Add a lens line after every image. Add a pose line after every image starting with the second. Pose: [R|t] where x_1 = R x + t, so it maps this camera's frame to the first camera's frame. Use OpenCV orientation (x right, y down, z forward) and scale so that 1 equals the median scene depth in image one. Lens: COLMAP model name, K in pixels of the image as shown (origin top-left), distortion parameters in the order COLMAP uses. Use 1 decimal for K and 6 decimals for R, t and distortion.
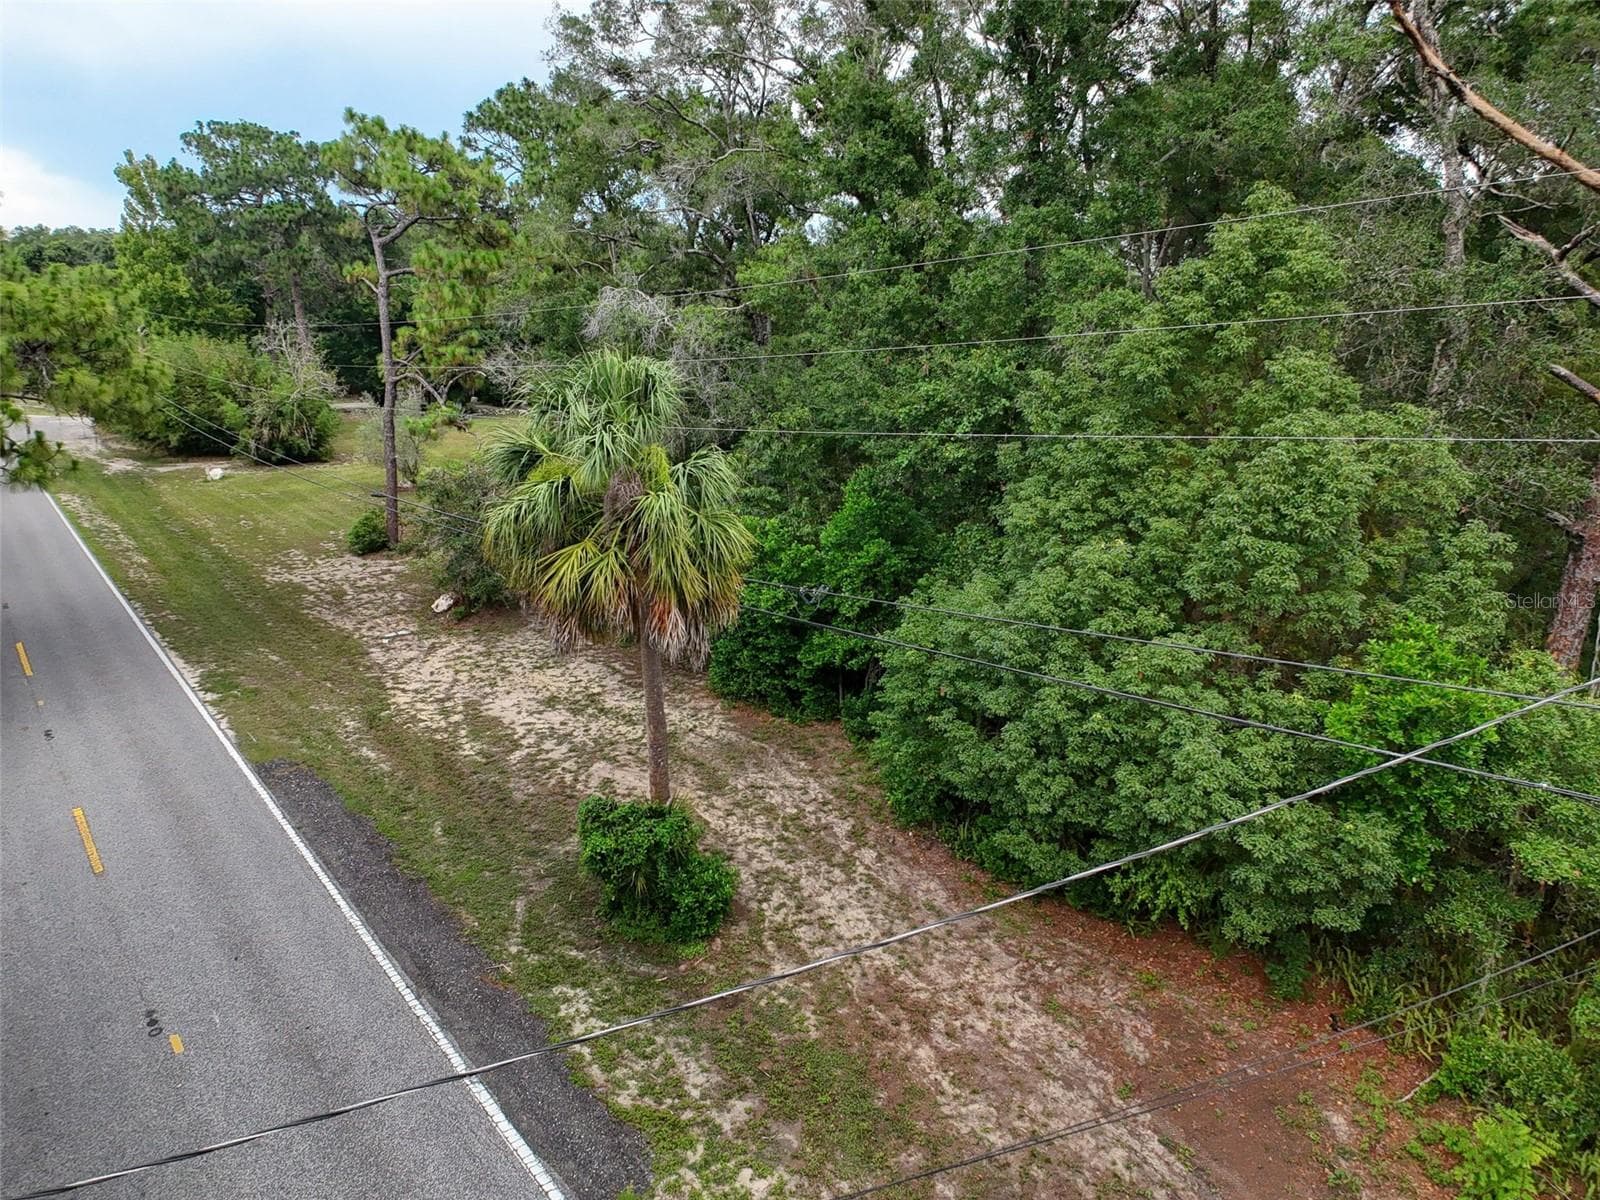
lens RADIAL K [[992.6, 0, 797.2], [0, 992.6, 589.6], [0, 0, 1]] dist [0.004726, -0.001642]
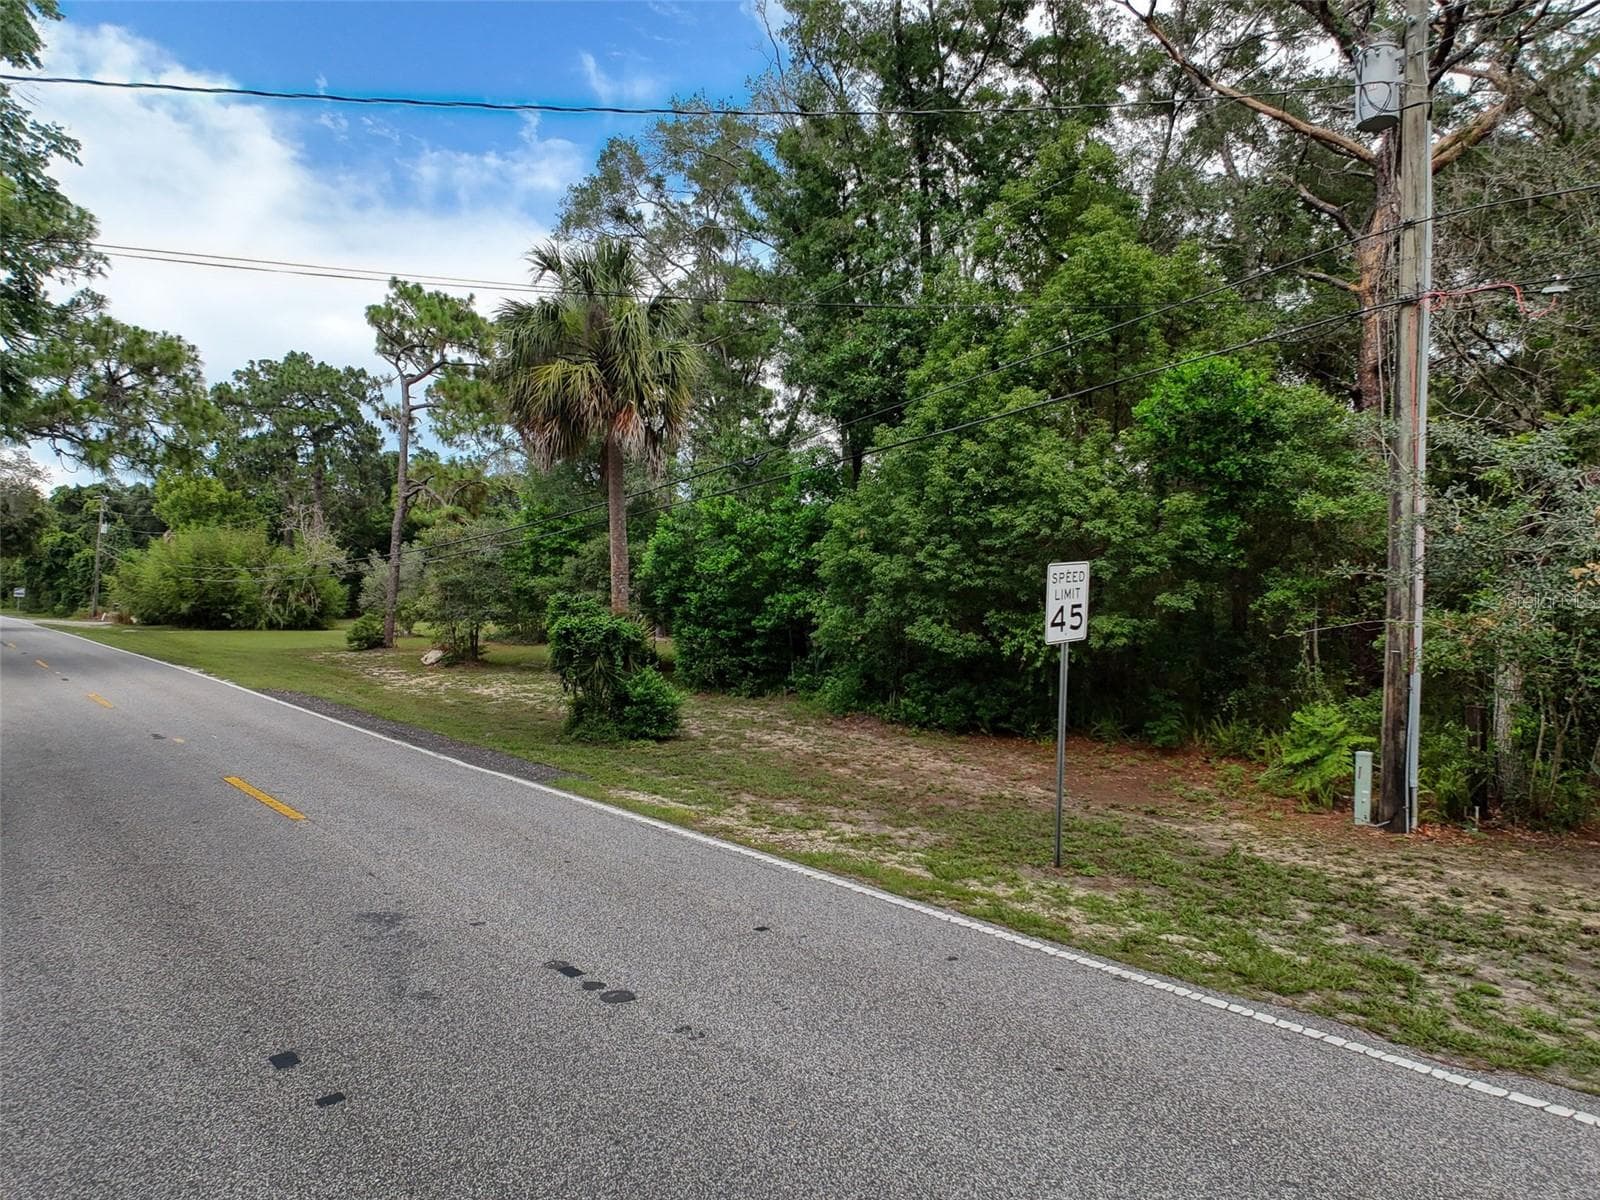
lens RADIAL K [[1008.0, 0, 795.7], [0, 1008.0, 584.7], [0, 0, 1]] dist [0.030185, -0.034938]
pose [[0.999937, -0.009372, 0.006205, 0.050287], [0.010822, 0.951920, -0.306156, 0.445214], [-0.003037, 0.306204, 0.951961, -0.112560]]
